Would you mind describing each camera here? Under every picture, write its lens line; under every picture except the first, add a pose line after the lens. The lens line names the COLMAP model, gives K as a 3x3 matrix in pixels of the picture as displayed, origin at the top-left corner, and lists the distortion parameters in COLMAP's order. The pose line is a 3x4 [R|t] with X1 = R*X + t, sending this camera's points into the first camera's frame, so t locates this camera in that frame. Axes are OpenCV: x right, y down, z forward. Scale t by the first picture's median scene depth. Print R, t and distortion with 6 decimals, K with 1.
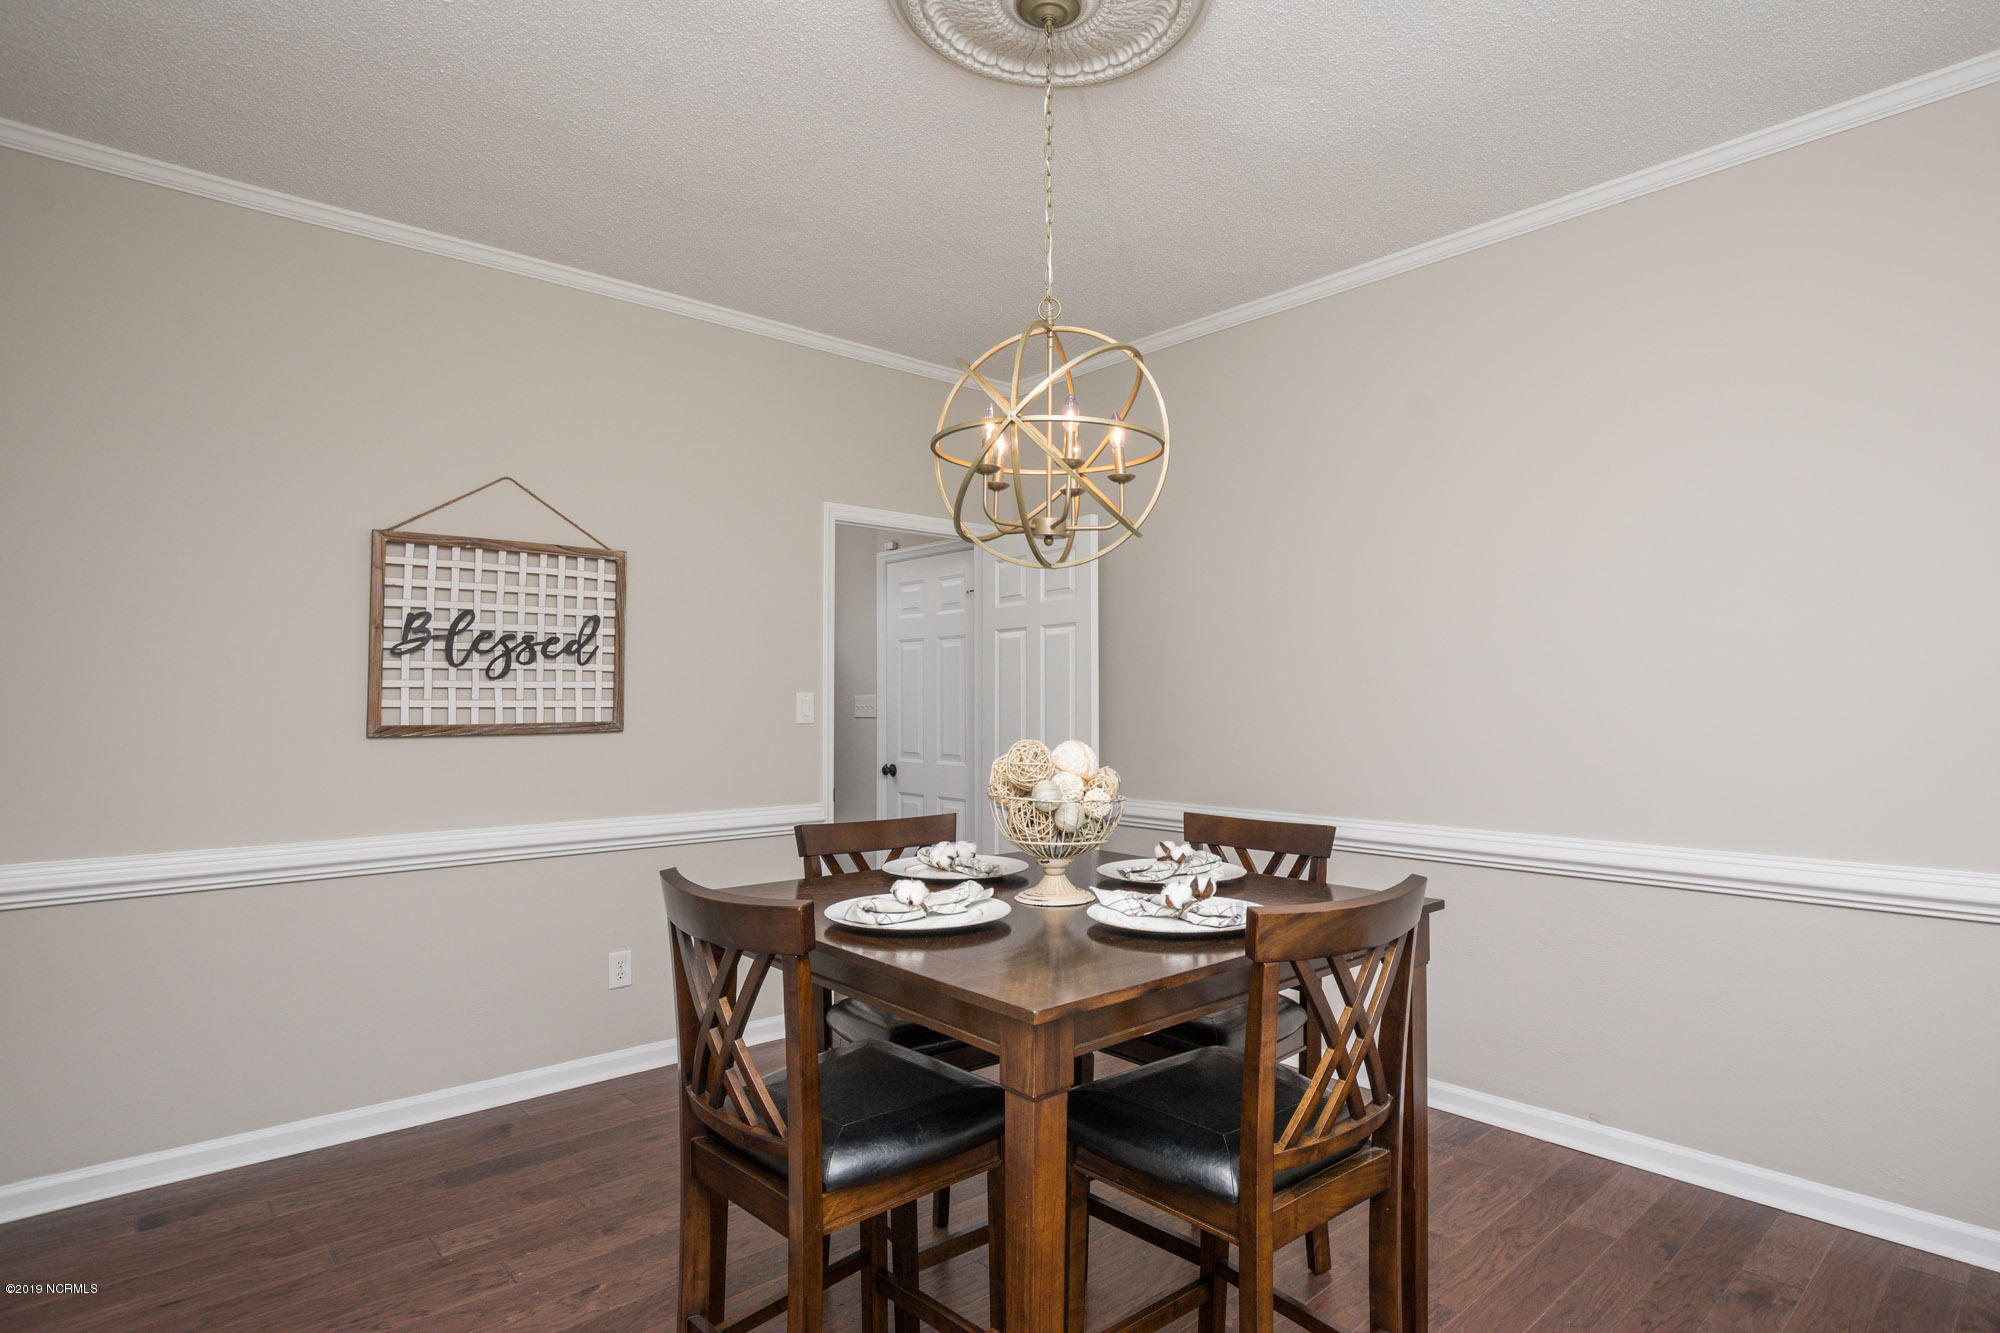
lens RADIAL K [[1057.3, 0, 998.6], [0, 1057.3, 653.8], [0, 0, 1]] dist [-0.022008, 0.001274]
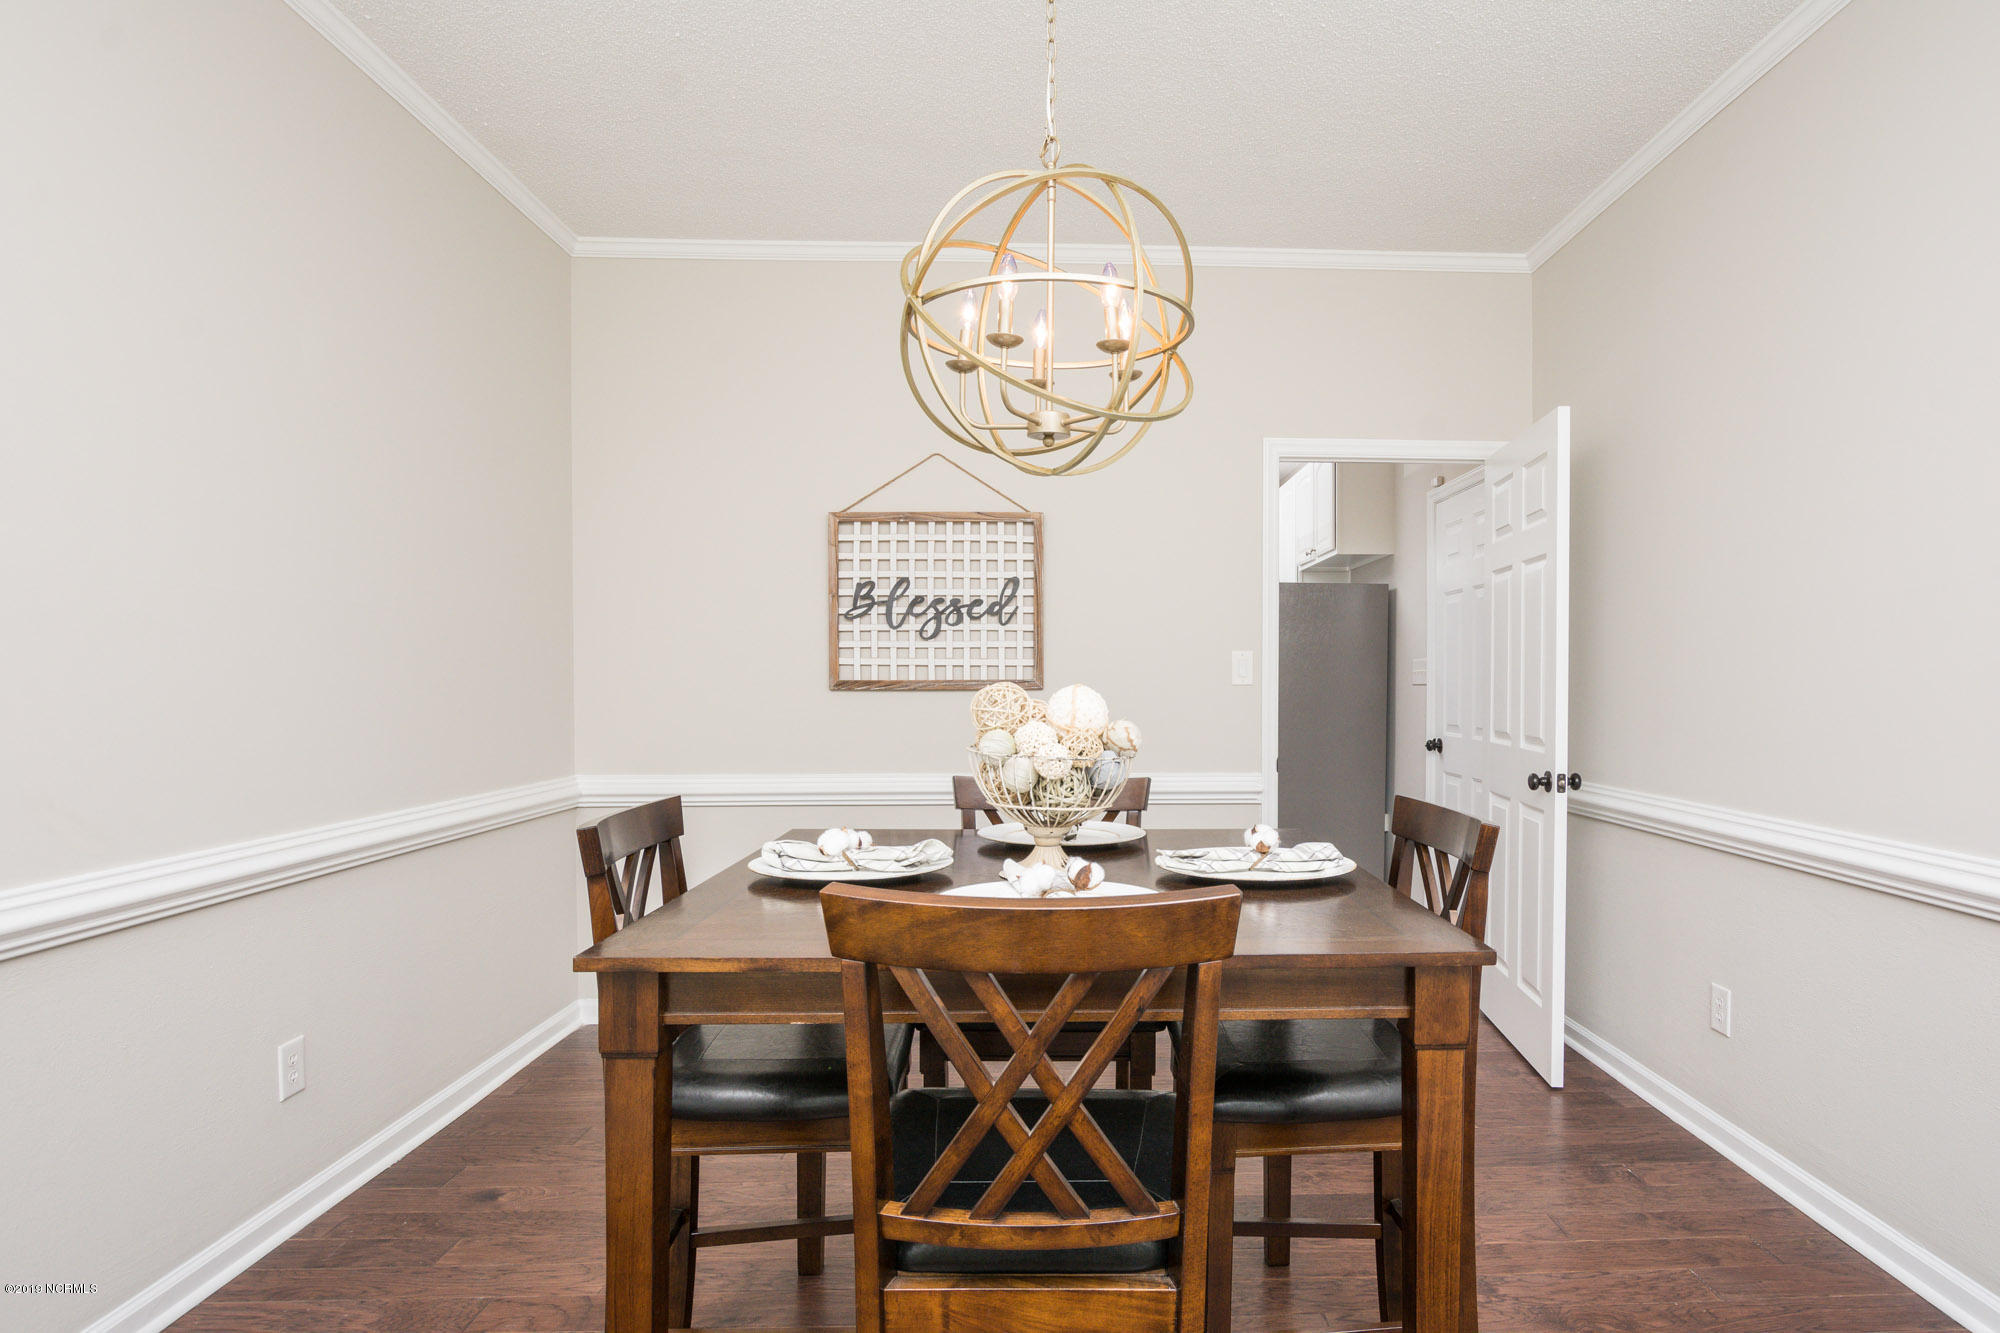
lens RADIAL K [[1087.0, 0, 1001.9], [0, 1087.0, 672.0], [0, 0, 1]] dist [-0.018297, 0.002086]
pose [[0.767019, 0.001867, -0.641622, 0.310205], [0.024486, 0.999182, 0.032179, 0.023528], [0.641157, -0.040393, 0.766346, 0.177193]]
